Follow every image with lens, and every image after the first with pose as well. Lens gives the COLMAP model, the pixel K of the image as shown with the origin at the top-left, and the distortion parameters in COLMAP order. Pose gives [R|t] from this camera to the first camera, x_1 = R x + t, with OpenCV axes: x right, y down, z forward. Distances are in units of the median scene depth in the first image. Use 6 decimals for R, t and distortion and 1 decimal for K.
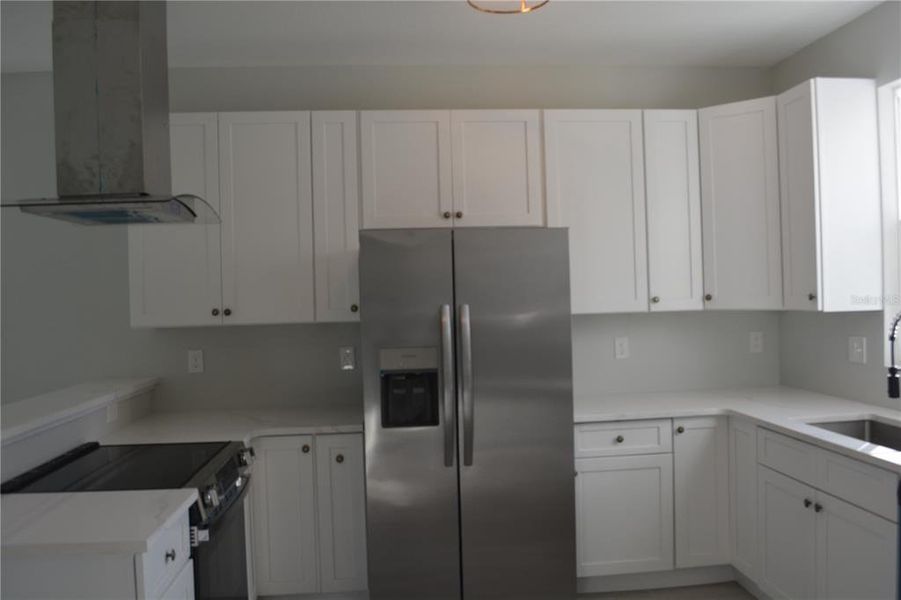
lens RADIAL K [[720.3, 0, 452.8], [0, 720.3, 307.7], [0, 0, 1]] dist [-0.086227, 0.014772]
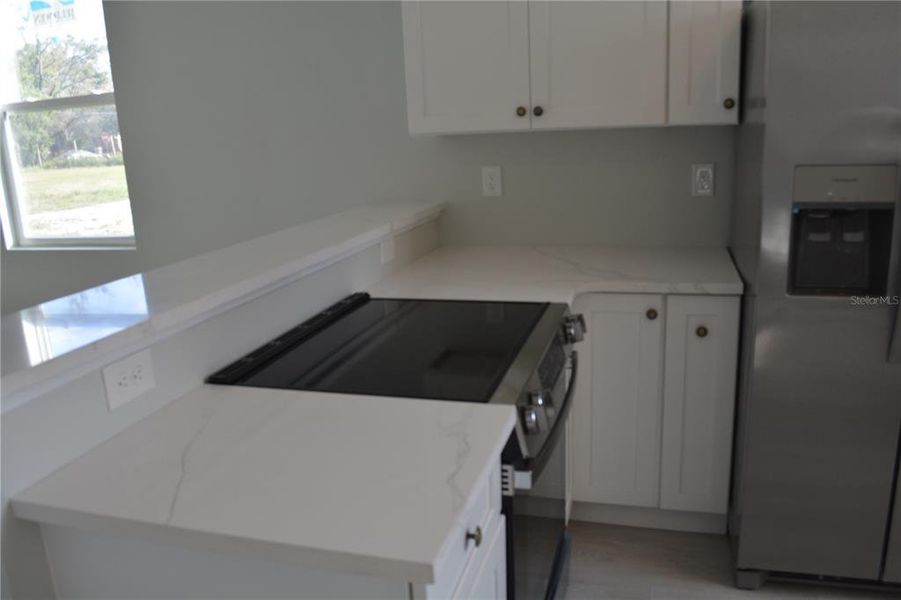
lens RADIAL K [[720.3, 0, 452.8], [0, 720.3, 307.7], [0, 0, 1]] dist [-0.086227, 0.014772]
pose [[0.929977, 0.076049, -0.359665, -0.153166], [0.015017, 0.969693, 0.243865, 0.025140], [0.367310, -0.232190, 0.900650, 0.355465]]
